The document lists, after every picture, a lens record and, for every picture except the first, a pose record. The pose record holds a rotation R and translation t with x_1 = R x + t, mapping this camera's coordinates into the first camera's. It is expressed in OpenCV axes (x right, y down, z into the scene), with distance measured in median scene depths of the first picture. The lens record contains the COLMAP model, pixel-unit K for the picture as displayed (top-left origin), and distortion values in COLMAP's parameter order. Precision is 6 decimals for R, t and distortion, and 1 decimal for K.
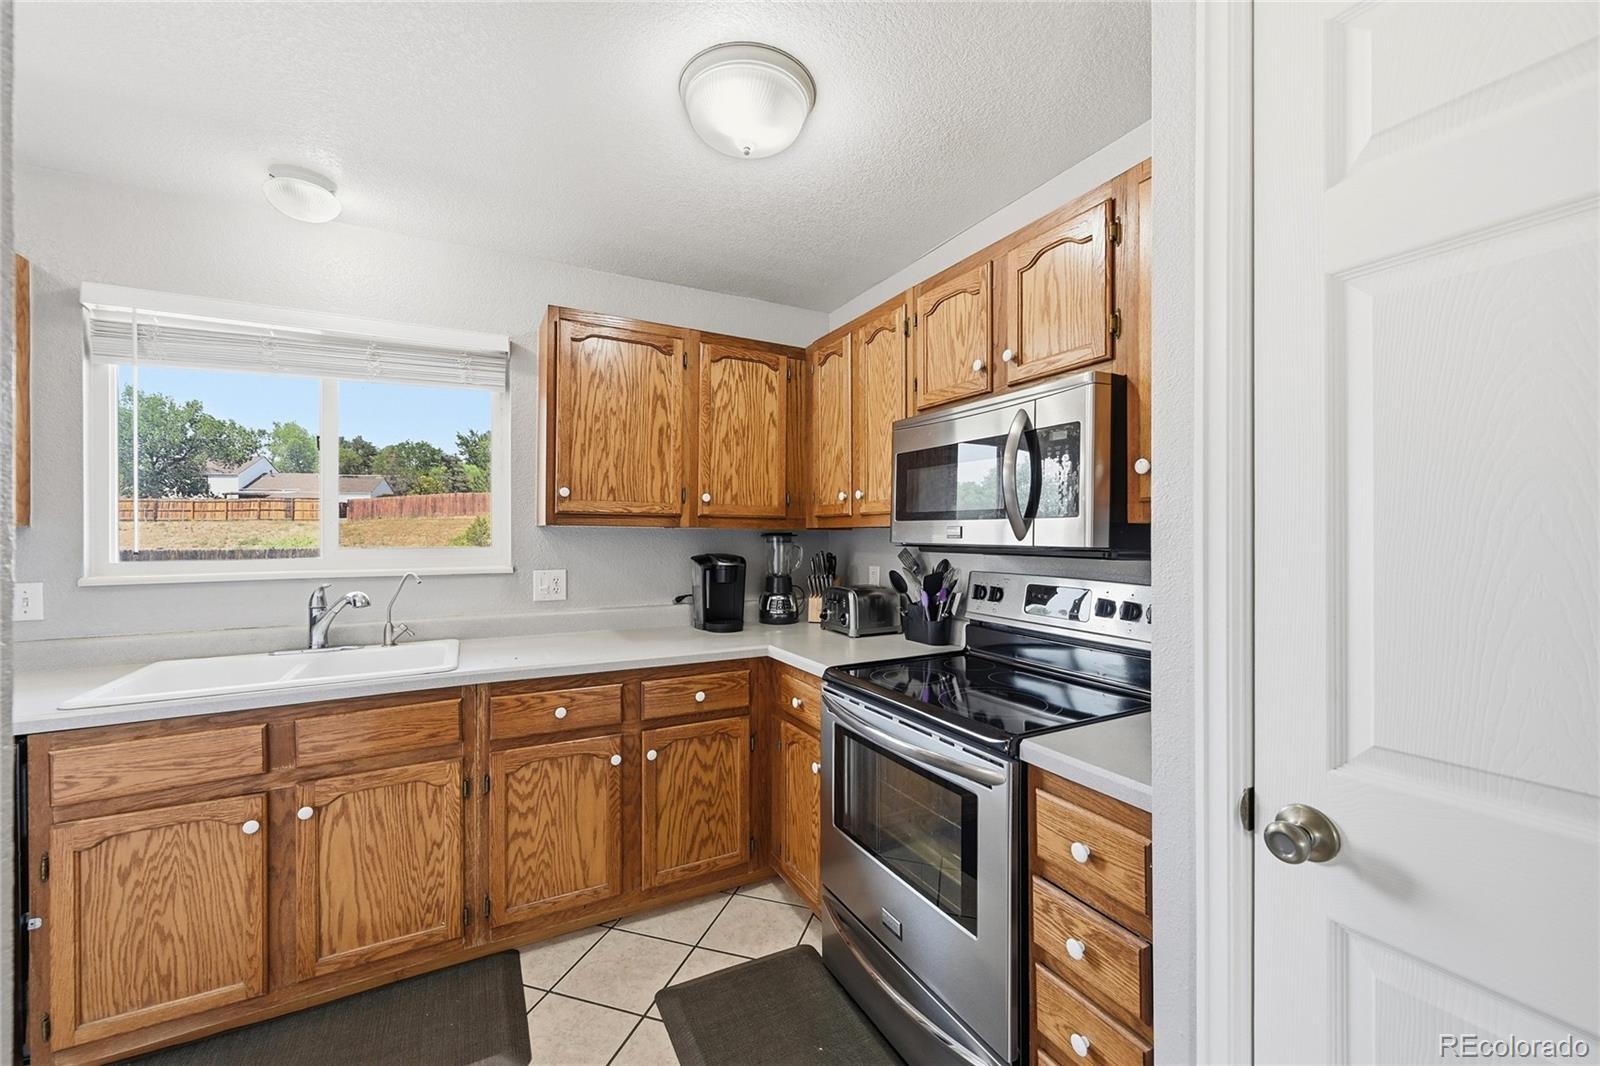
lens RADIAL K [[650.9, 0, 793.0], [0, 650.9, 534.5], [0, 0, 1]] dist [-0.003852, 0.001165]
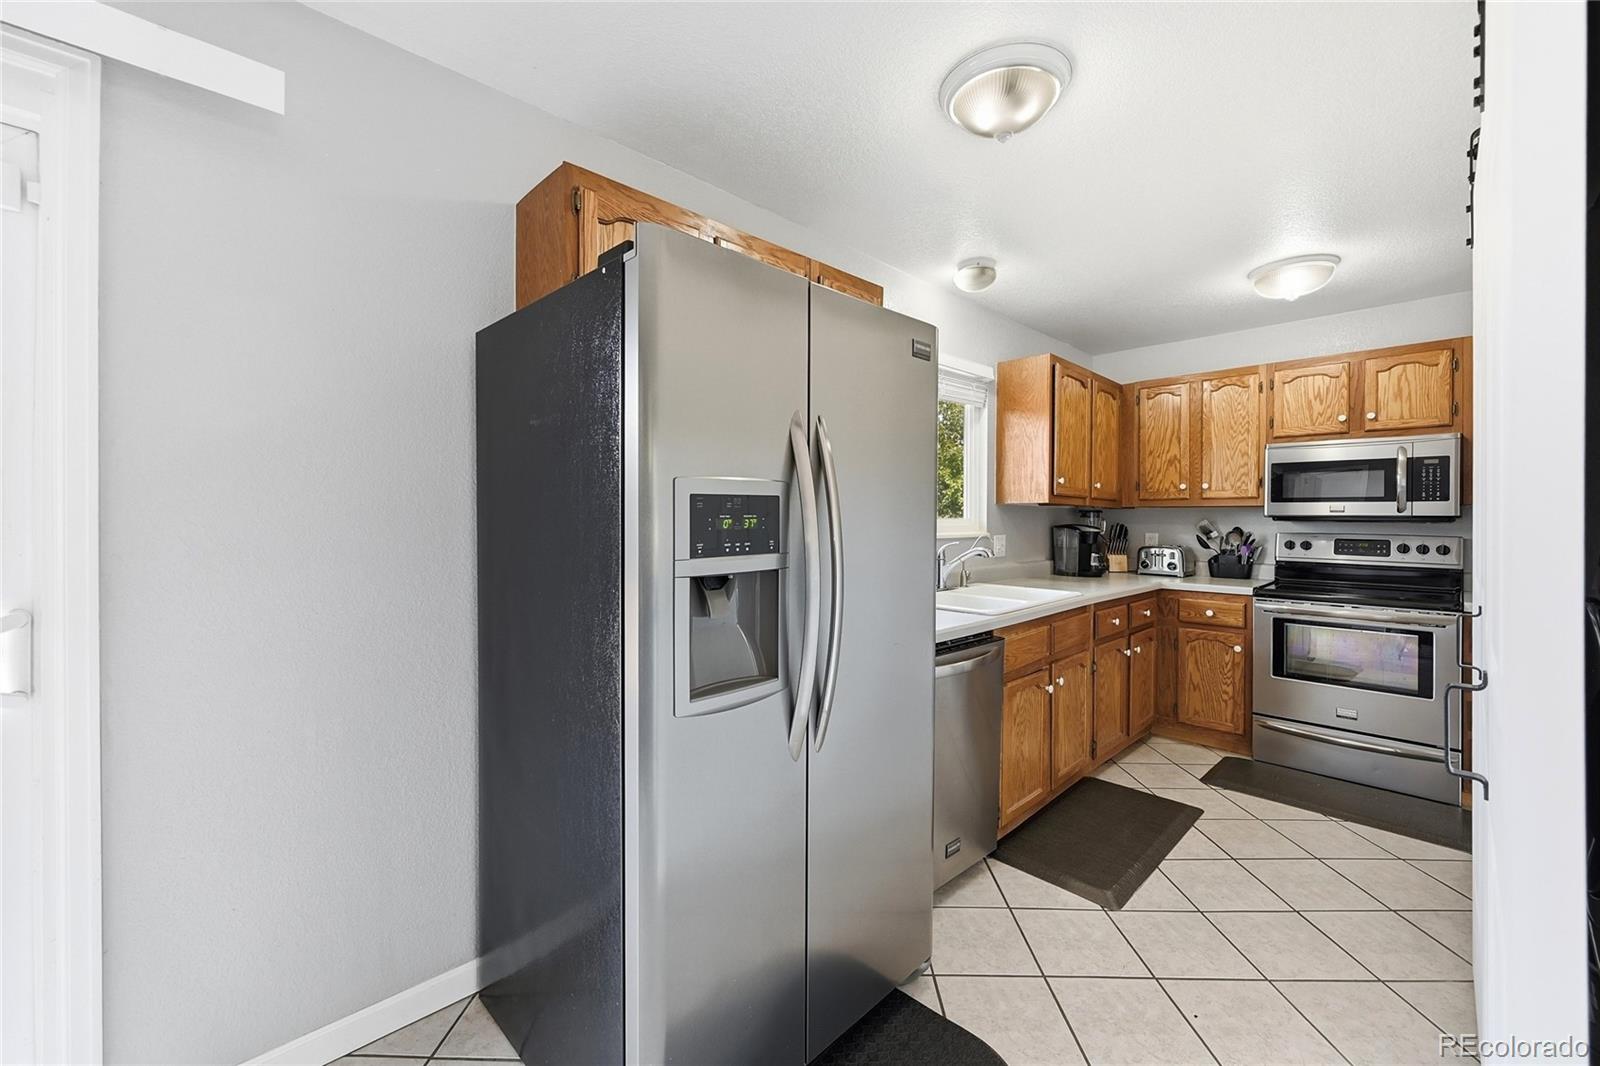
lens RADIAL K [[650.9, 0, 812.9], [0, 650.9, 518.6], [0, 0, 1]] dist [-0.003852, 0.001165]
pose [[0.958541, 0.002020, 0.284946, -1.474265], [-0.002778, 0.999994, 0.002258, 0.021163], [-0.284940, -0.002956, 0.958541, -0.293417]]
